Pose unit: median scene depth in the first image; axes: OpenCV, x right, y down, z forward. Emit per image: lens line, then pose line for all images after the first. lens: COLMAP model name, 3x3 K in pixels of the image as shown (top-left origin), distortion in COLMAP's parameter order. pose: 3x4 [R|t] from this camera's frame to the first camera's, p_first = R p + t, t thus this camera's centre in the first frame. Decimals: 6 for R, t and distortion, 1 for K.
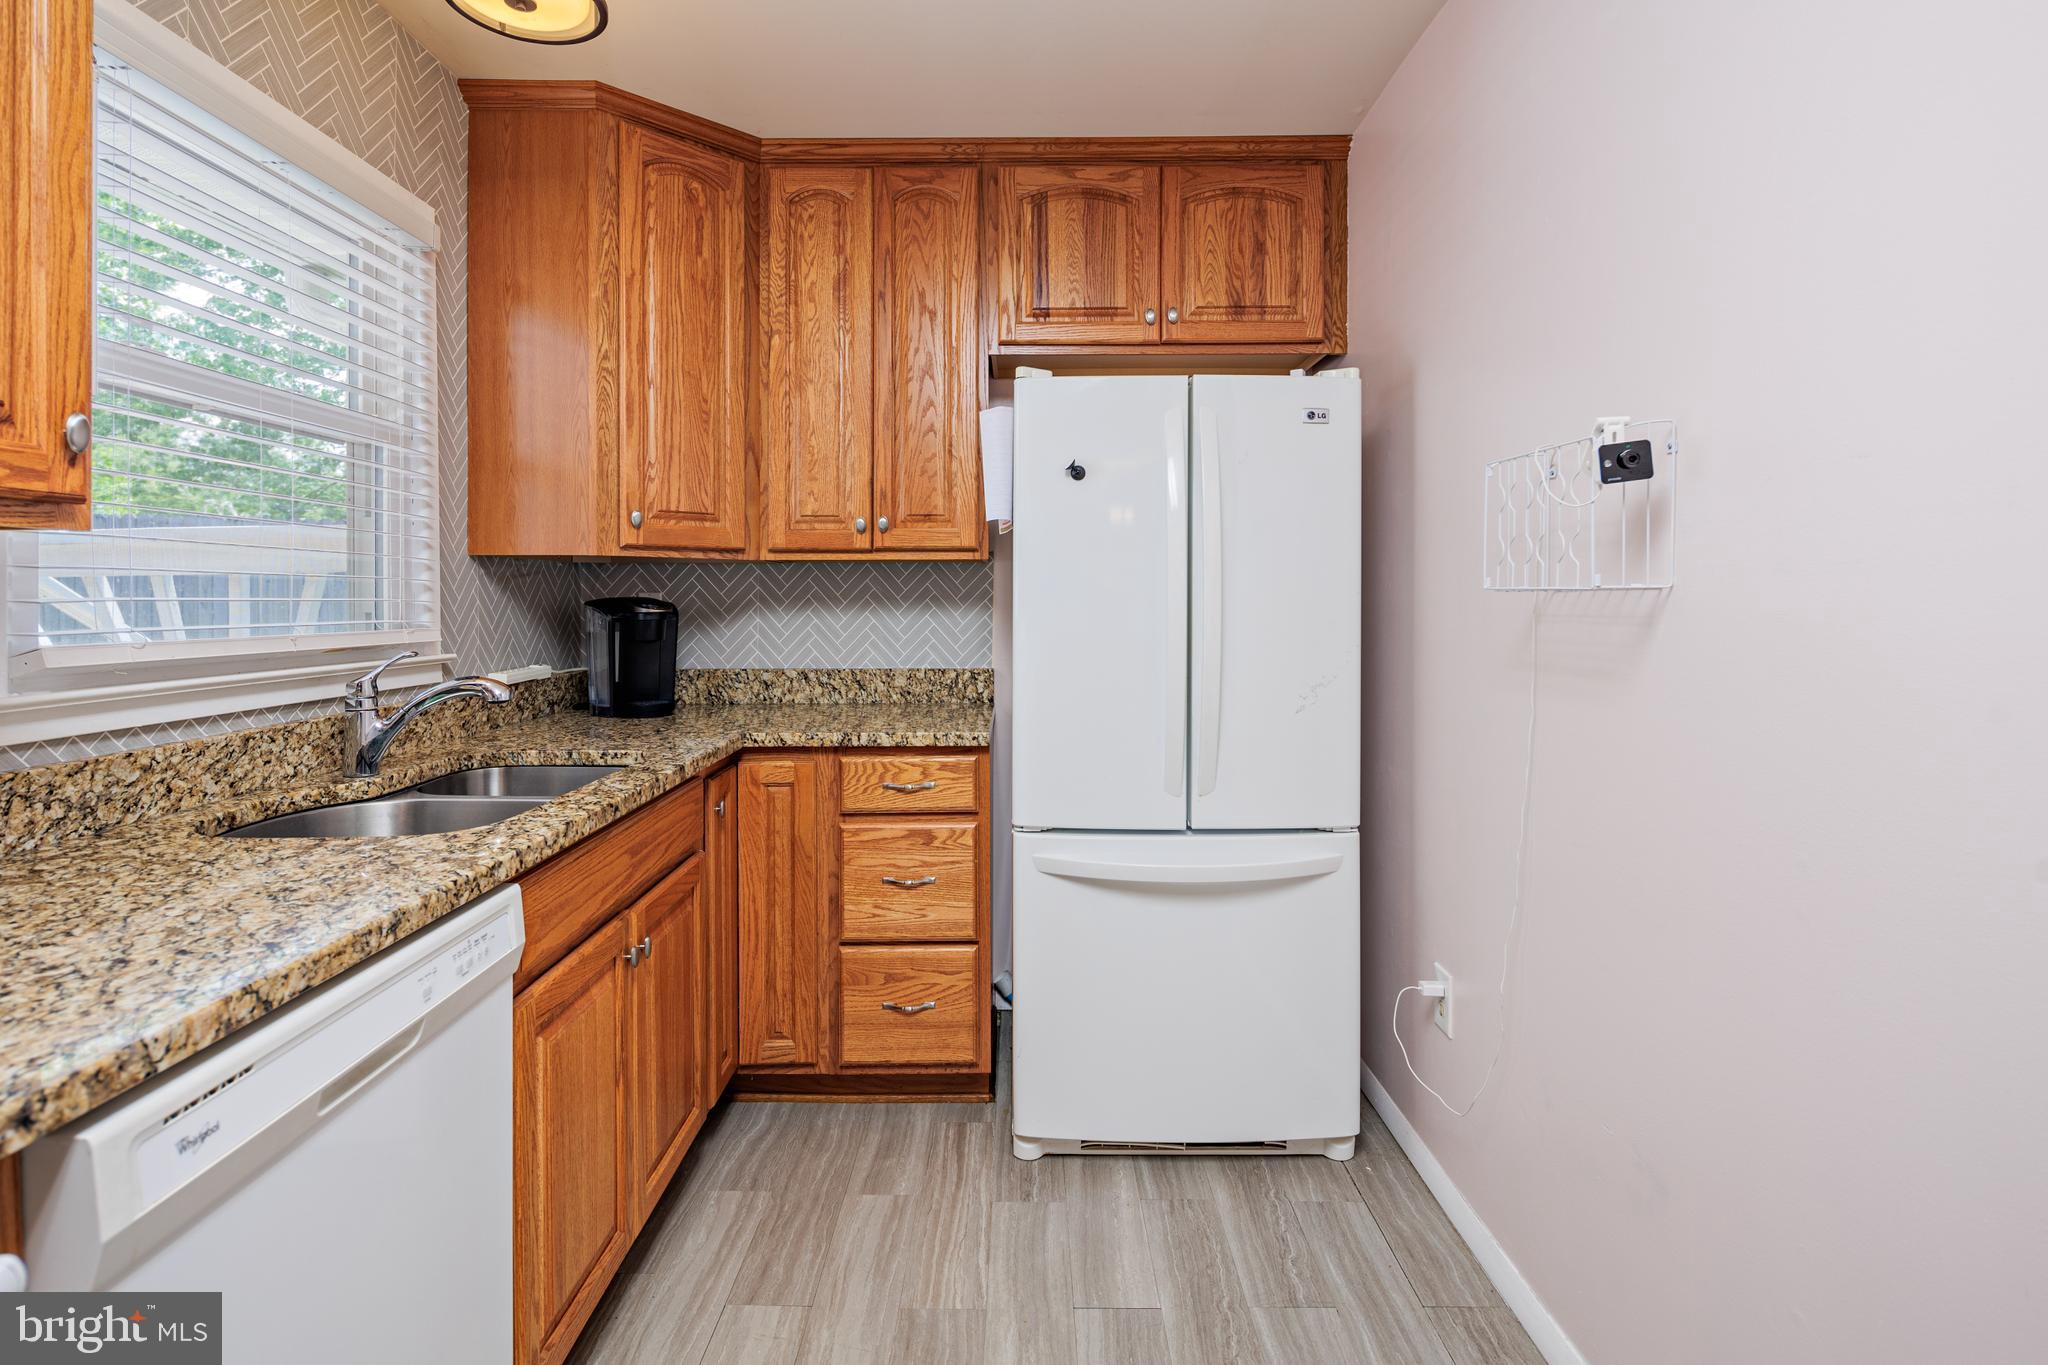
lens RADIAL K [[993.7, 0, 1014.4], [0, 993.7, 593.2], [0, 0, 1]] dist [0.005256, -0.004503]
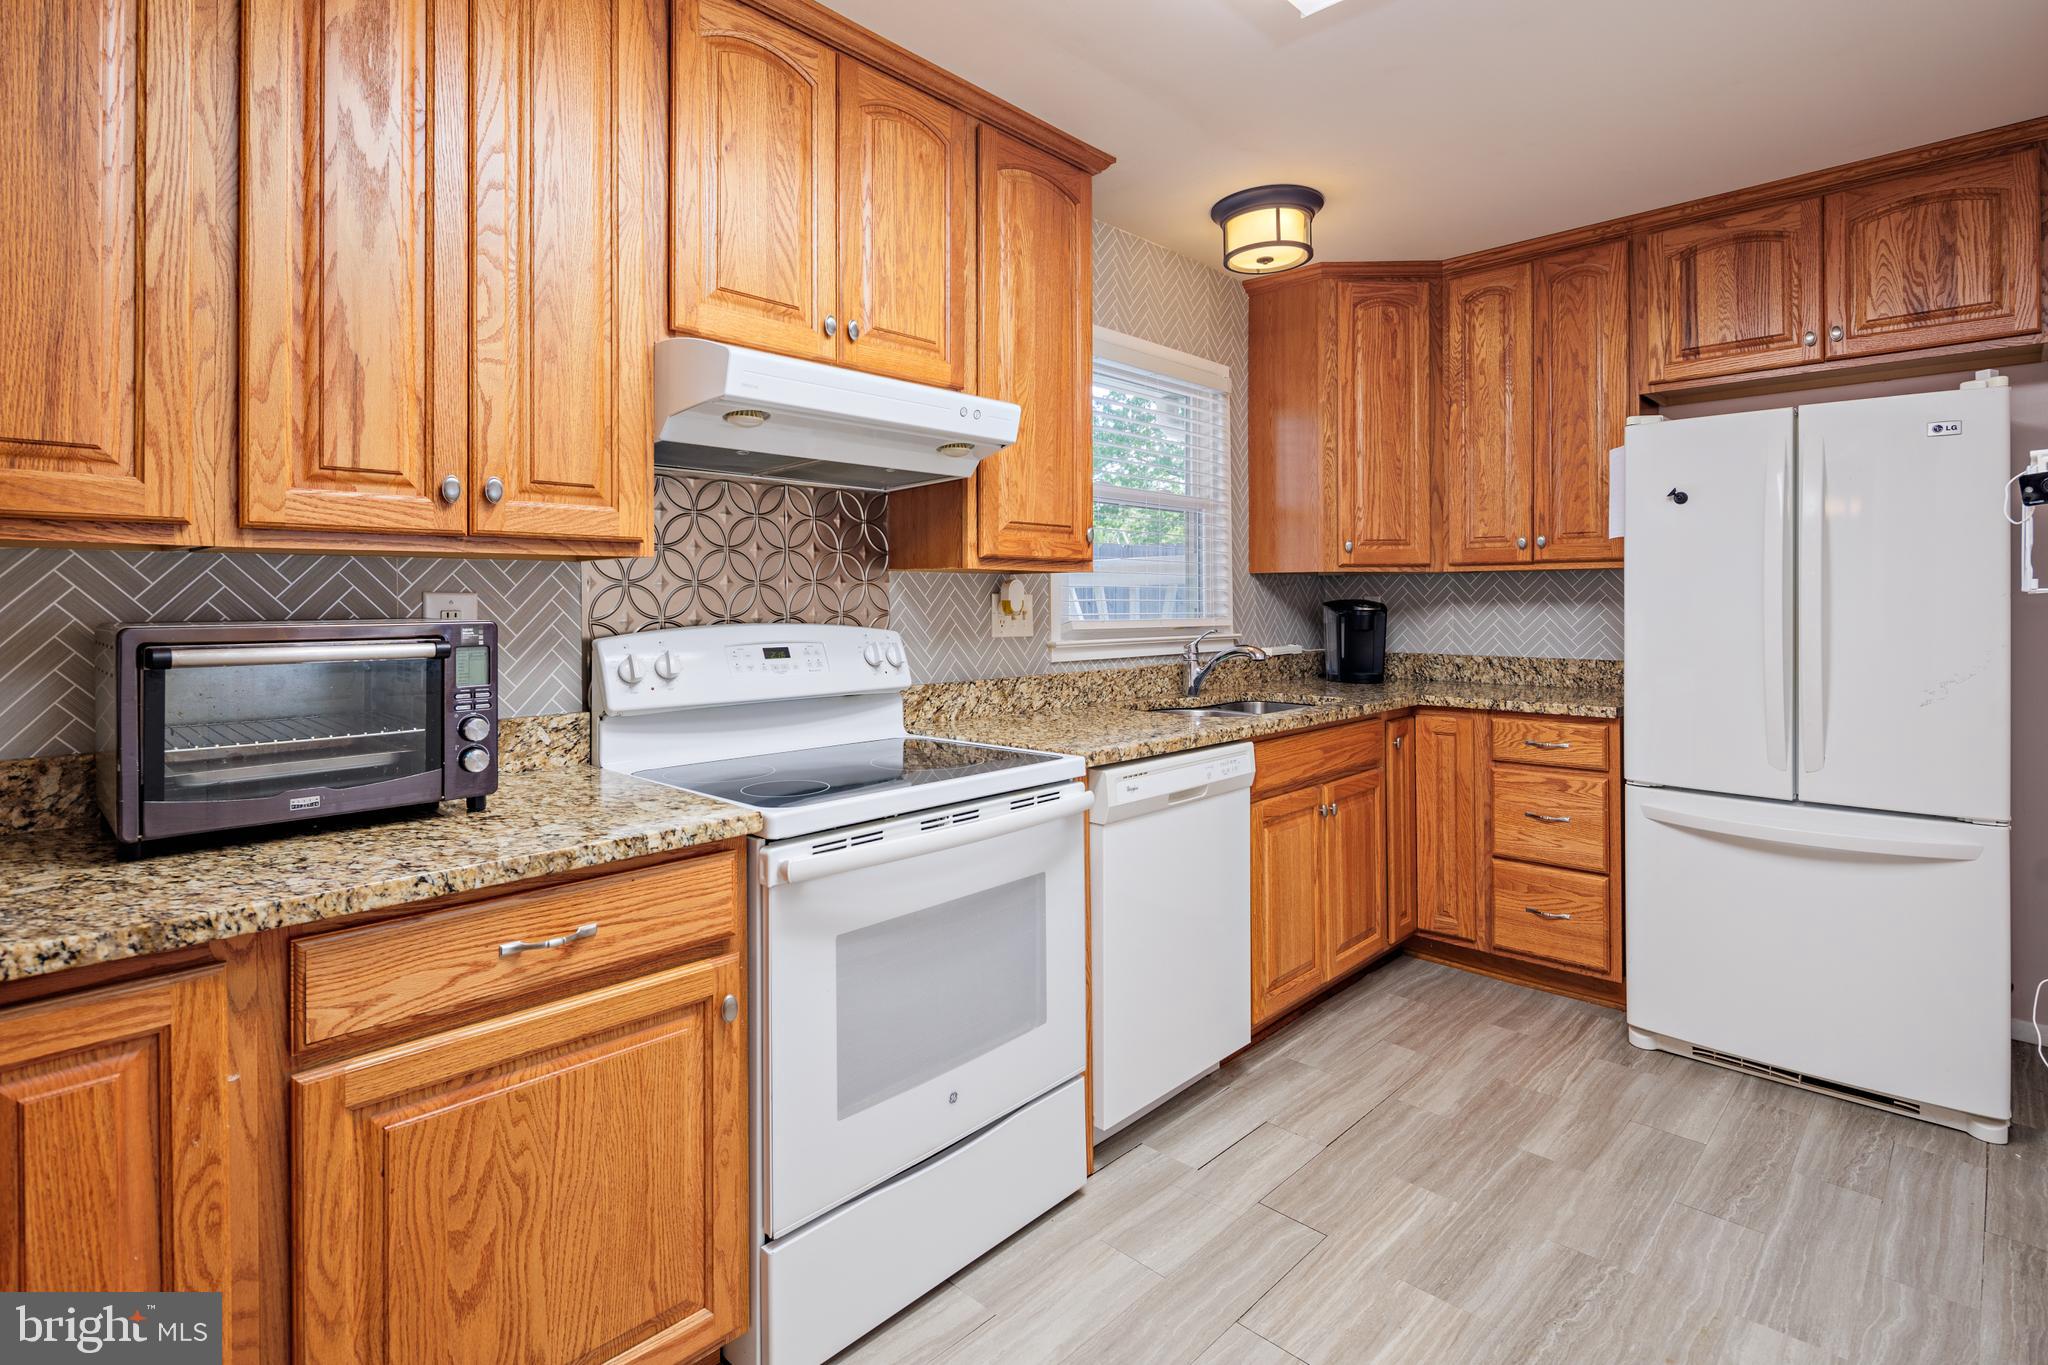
lens RADIAL K [[993.7, 0, 1017.4], [0, 993.7, 594.2], [0, 0, 1]] dist [0.005256, -0.004503]
pose [[0.717577, -0.004260, -0.696466, 0.302549], [0.002454, 0.999991, -0.003588, 0.000459], [0.696475, 0.000865, 0.717581, -0.415475]]
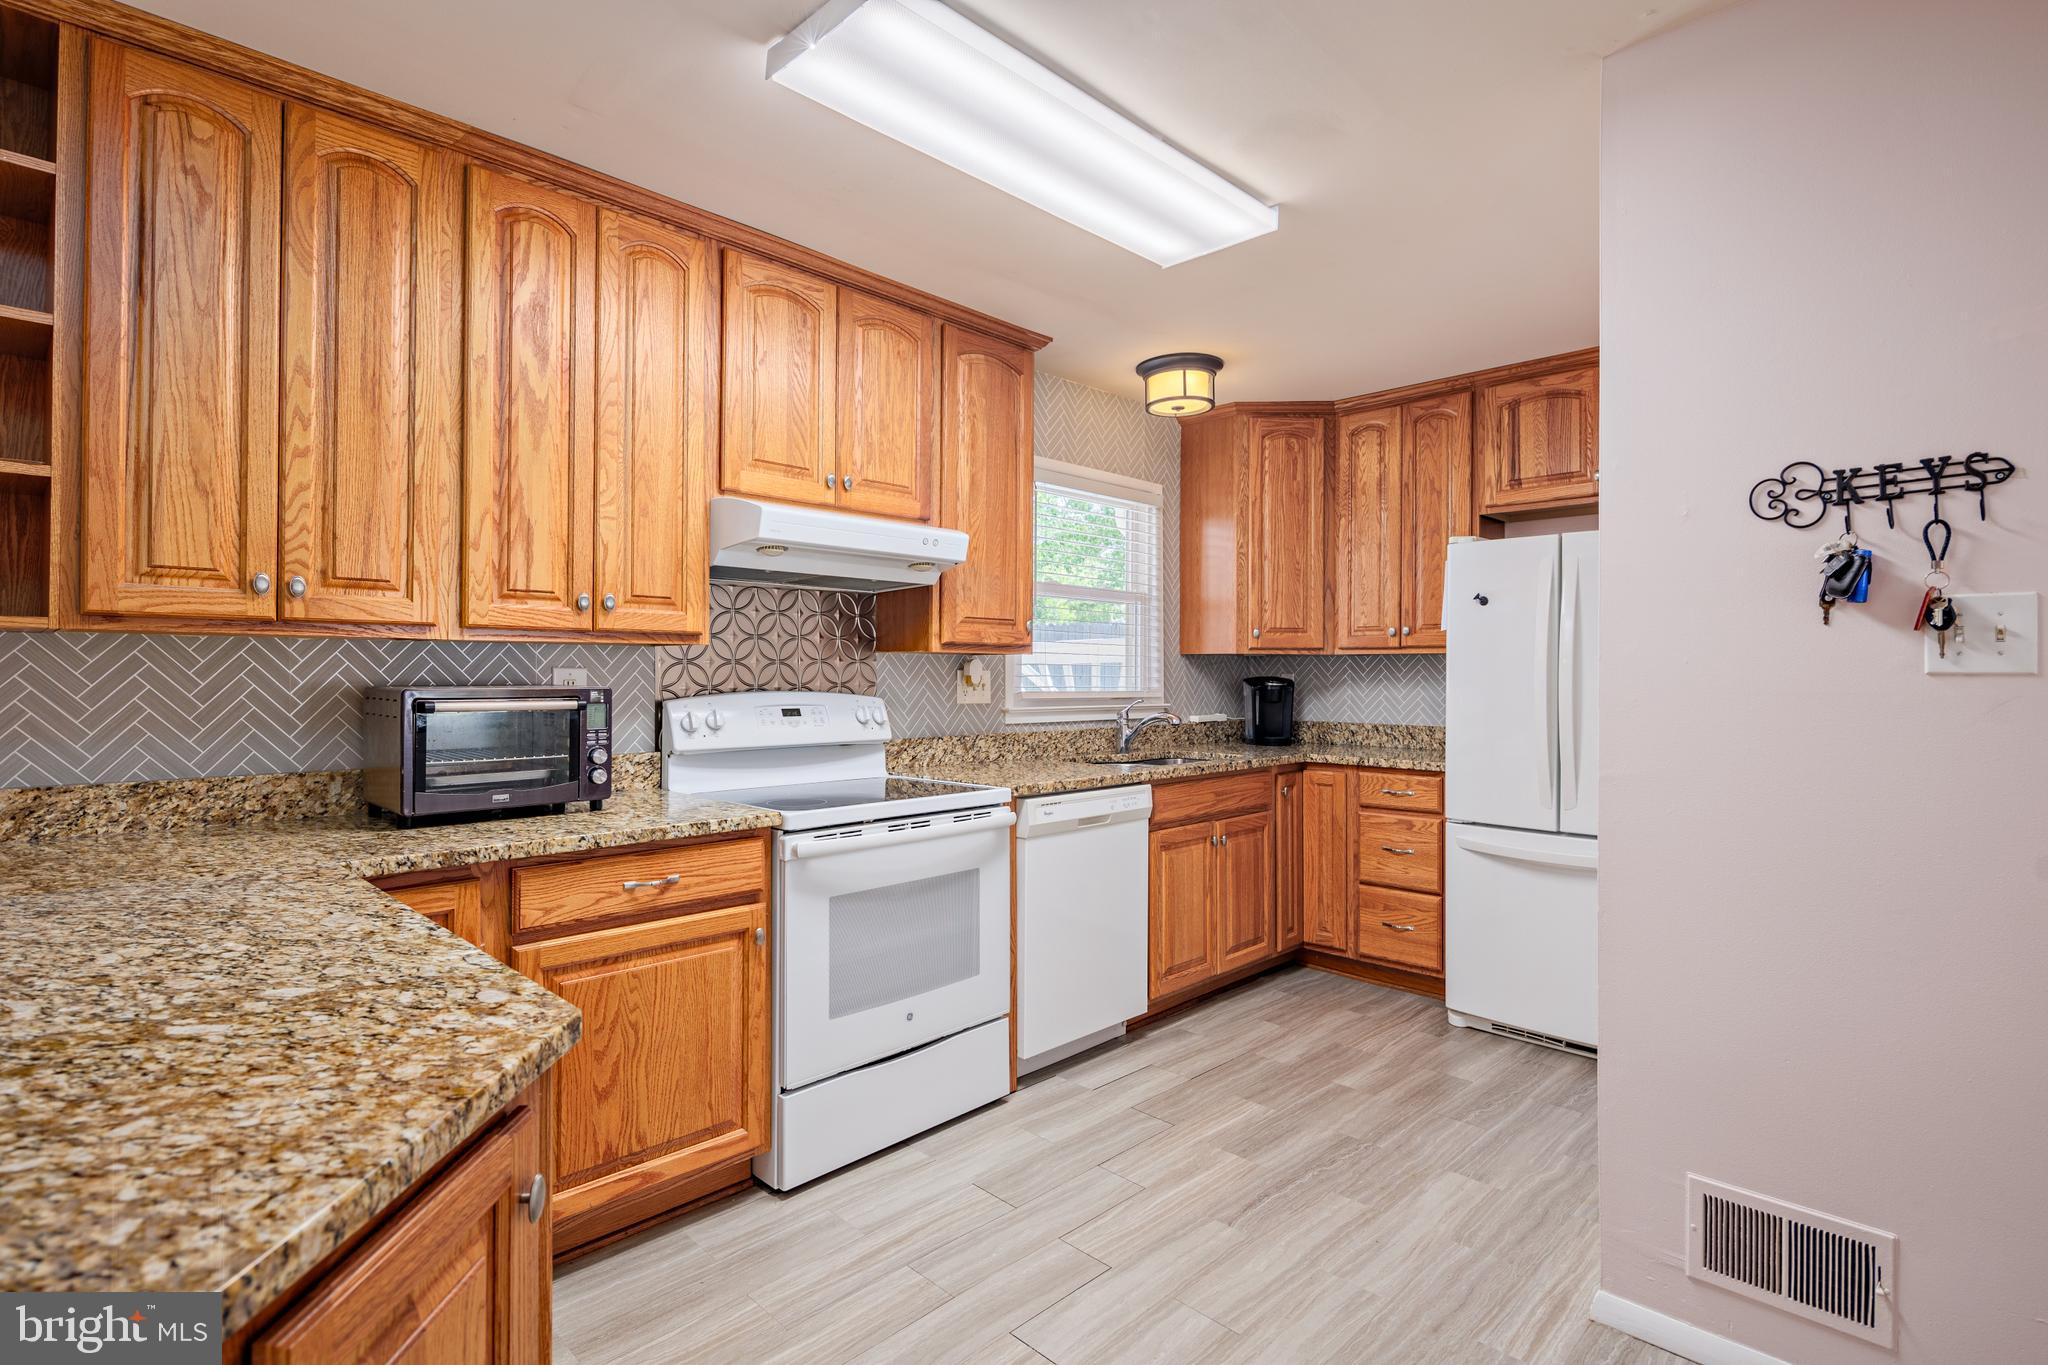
lens RADIAL K [[993.7, 0, 1016.9], [0, 993.7, 666.0], [0, 0, 1]] dist [0.005256, -0.004503]
pose [[0.707412, 0.000526, -0.706802, 0.606347], [-0.005495, 0.999974, -0.004756, -0.004051], [0.706780, 0.007248, 0.707396, -0.607691]]
